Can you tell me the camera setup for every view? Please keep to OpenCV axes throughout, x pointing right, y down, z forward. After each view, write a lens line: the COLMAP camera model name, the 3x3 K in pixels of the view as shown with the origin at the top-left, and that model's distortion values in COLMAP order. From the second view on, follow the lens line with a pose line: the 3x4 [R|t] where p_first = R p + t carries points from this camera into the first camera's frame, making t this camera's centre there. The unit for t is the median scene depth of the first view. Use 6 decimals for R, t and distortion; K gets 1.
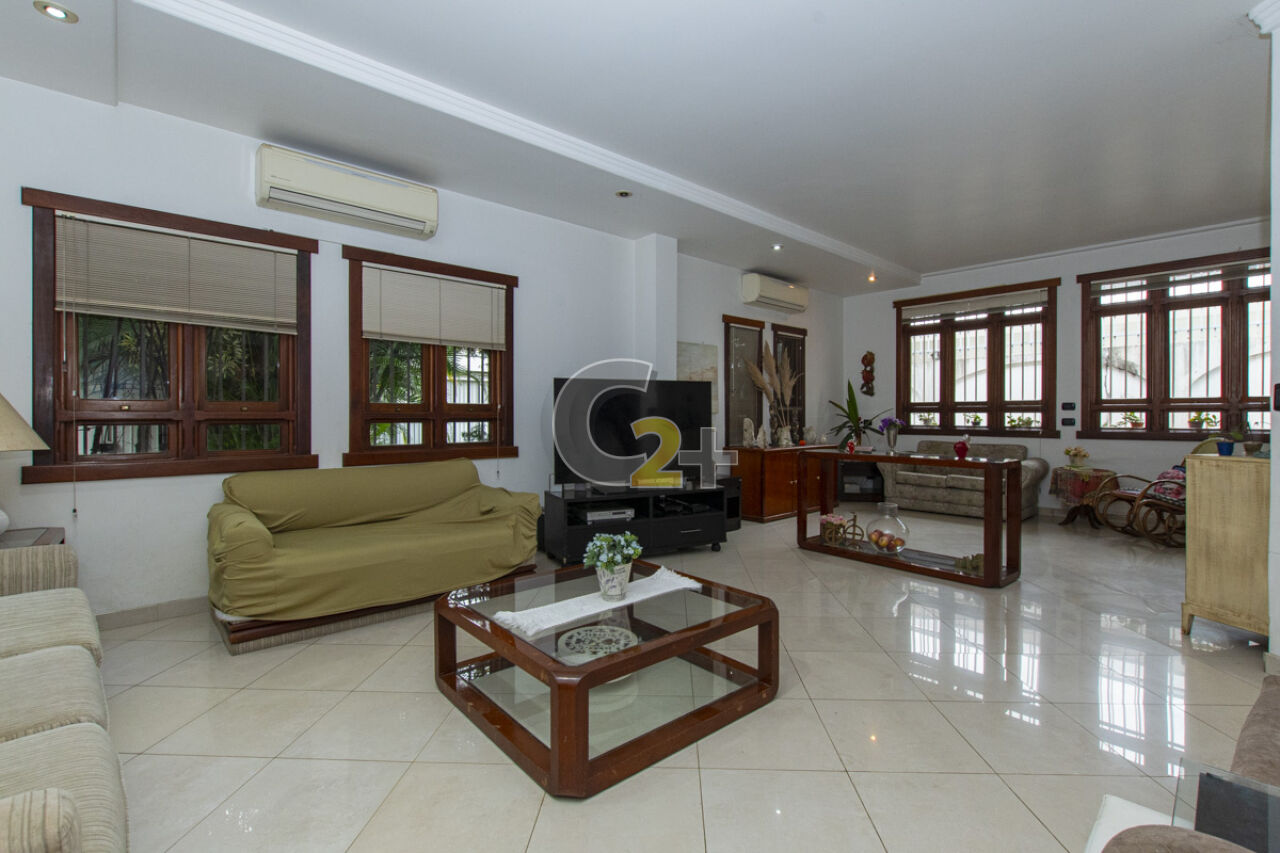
lens RADIAL K [[574.0, 0, 649.5], [0, 574.0, 422.3], [0, 0, 1]] dist [-0.002379, -0.000744]
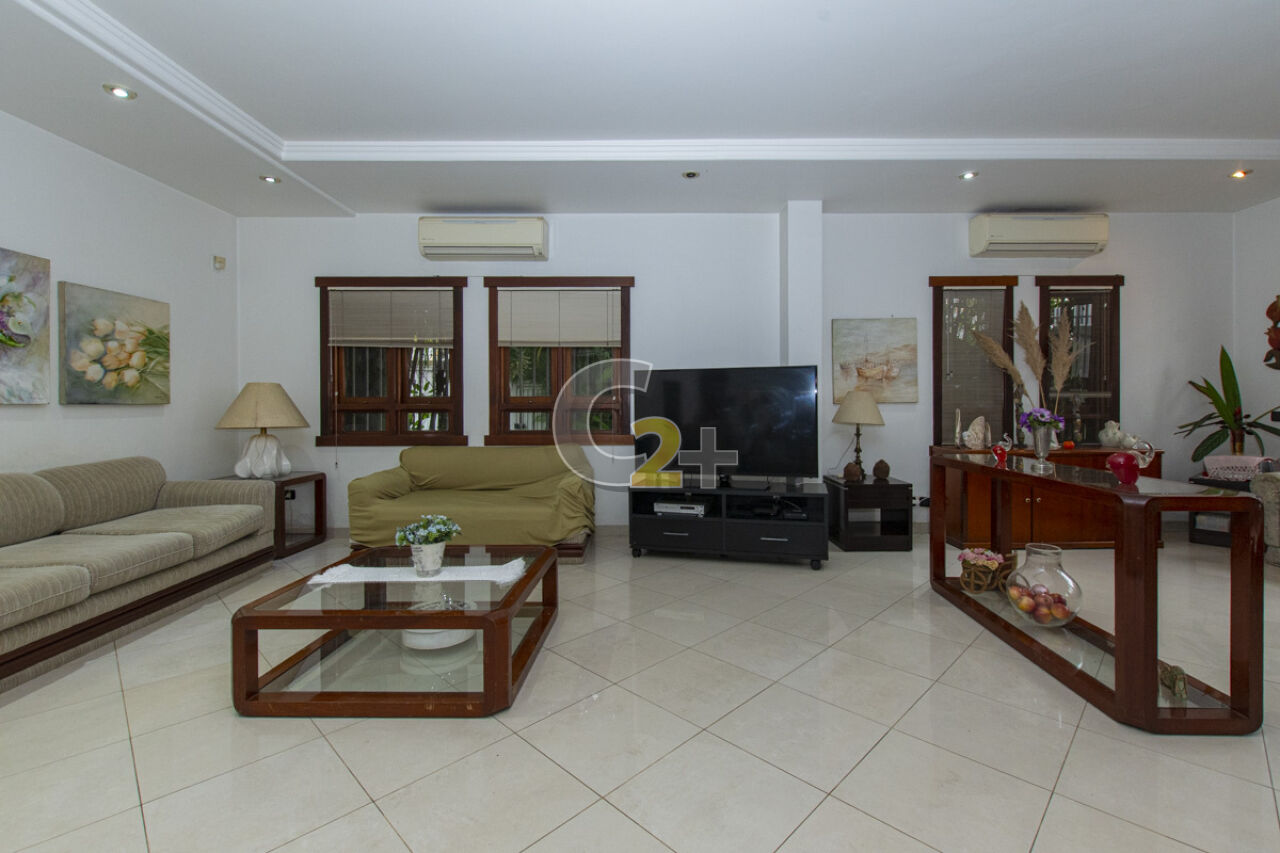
lens RADIAL K [[557.0, 0, 655.3], [0, 557.0, 411.8], [0, 0, 1]] dist [0.009588, 0.000503]
pose [[0.744823, 0.007698, -0.667218, 0.580336], [-0.005255, 0.999970, 0.005670, -0.008906], [0.667242, -0.000717, 0.744841, 0.291517]]
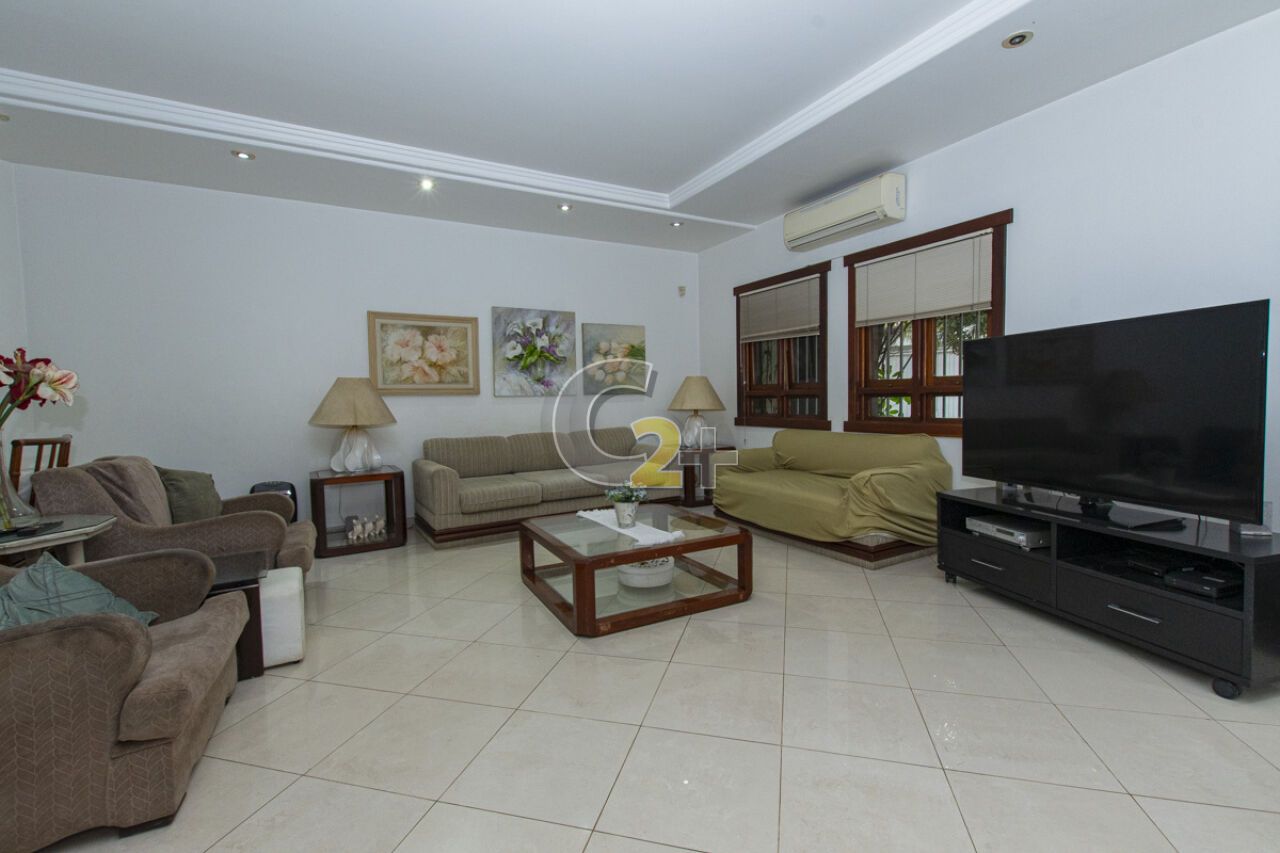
lens RADIAL K [[557.0, 0, 649.1], [0, 557.0, 426.3], [0, 0, 1]] dist [0.009588, 0.000503]
pose [[-0.212240, 0.059094, -0.975429, 0.737028], [0.010718, 0.998251, 0.058144, -0.010695], [0.977159, 0.001886, -0.212503, 0.795242]]
